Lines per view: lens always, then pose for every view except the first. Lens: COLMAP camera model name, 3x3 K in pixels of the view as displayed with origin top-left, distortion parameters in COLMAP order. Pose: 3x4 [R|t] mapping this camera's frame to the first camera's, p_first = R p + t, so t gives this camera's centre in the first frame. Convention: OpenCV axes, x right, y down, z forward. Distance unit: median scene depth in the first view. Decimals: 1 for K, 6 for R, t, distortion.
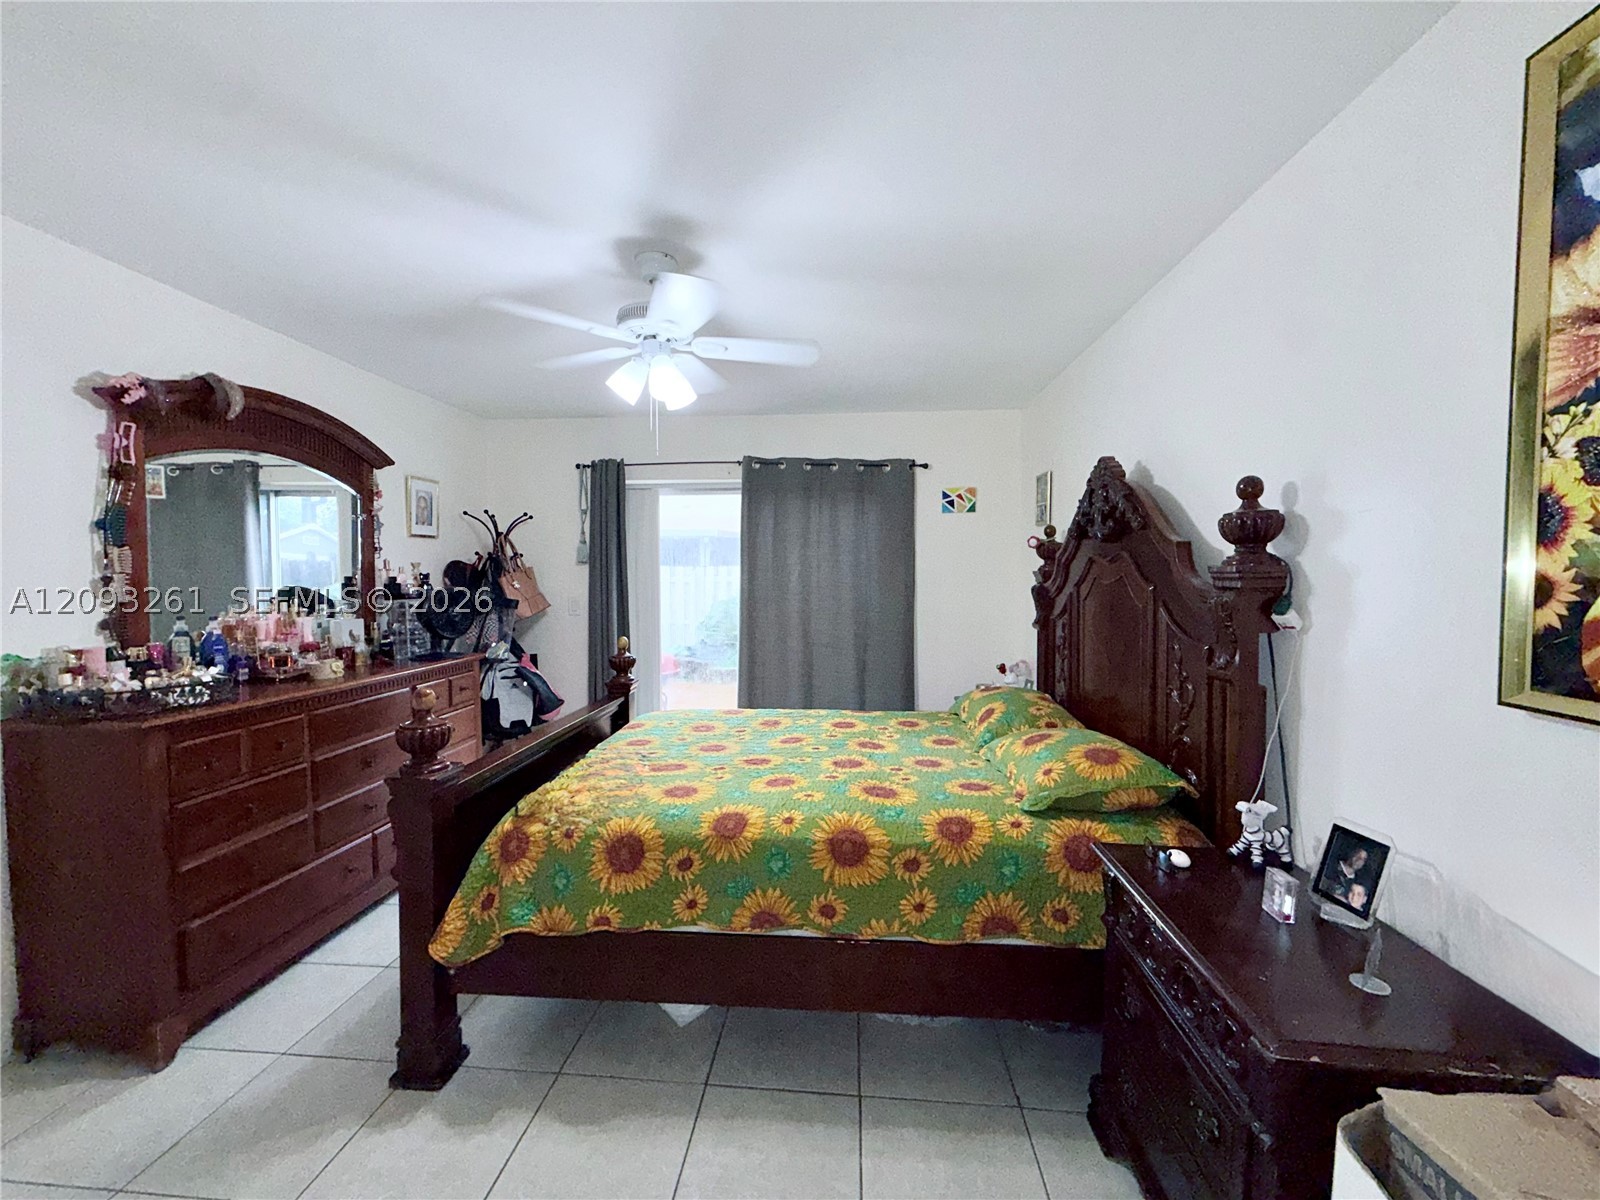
lens RADIAL K [[641.4, 0, 800.0], [0, 641.4, 600.0], [0, 0, 1]] dist [0.000285, 0.000152]
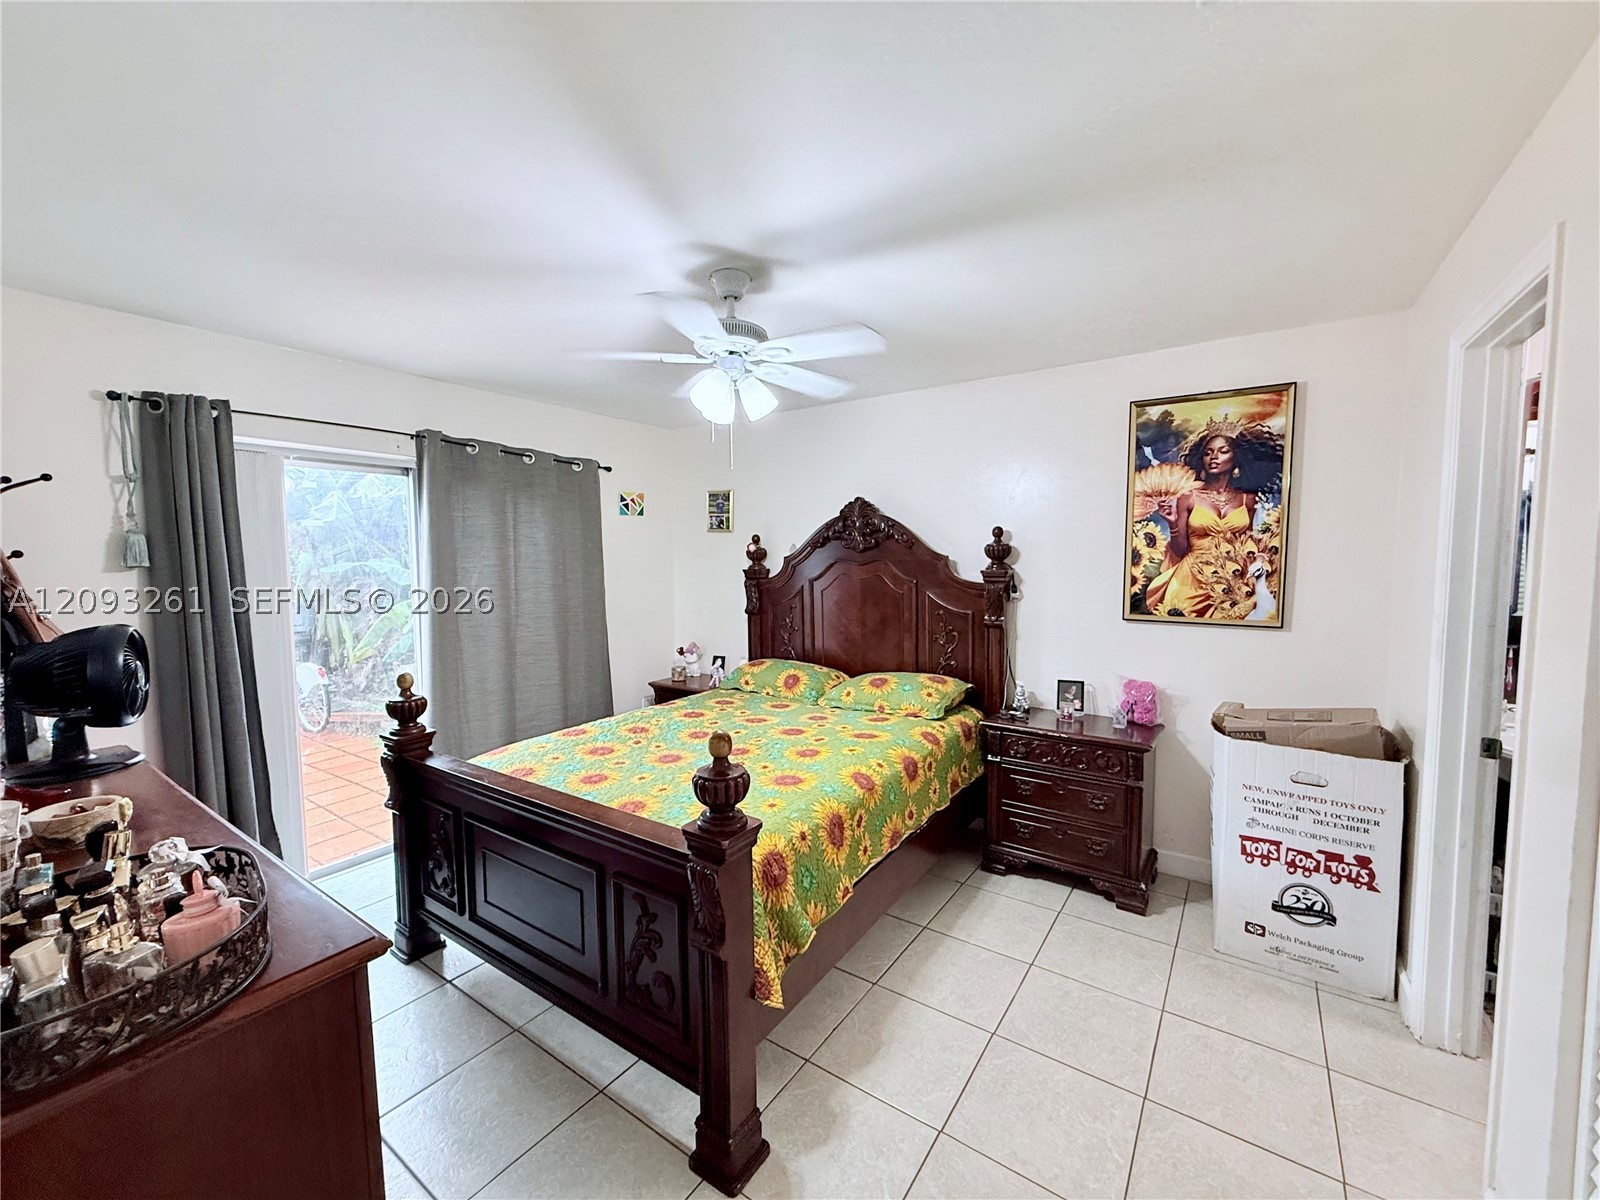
lens RADIAL K [[641.4, 0, 800.0], [0, 641.4, 600.0], [0, 0, 1]] dist [0.000285, 0.000152]
pose [[0.501350, -0.062392, 0.862992, -1.242357], [0.041607, 0.997981, 0.047981, -0.074447], [-0.864244, 0.011851, 0.502934, 0.463440]]
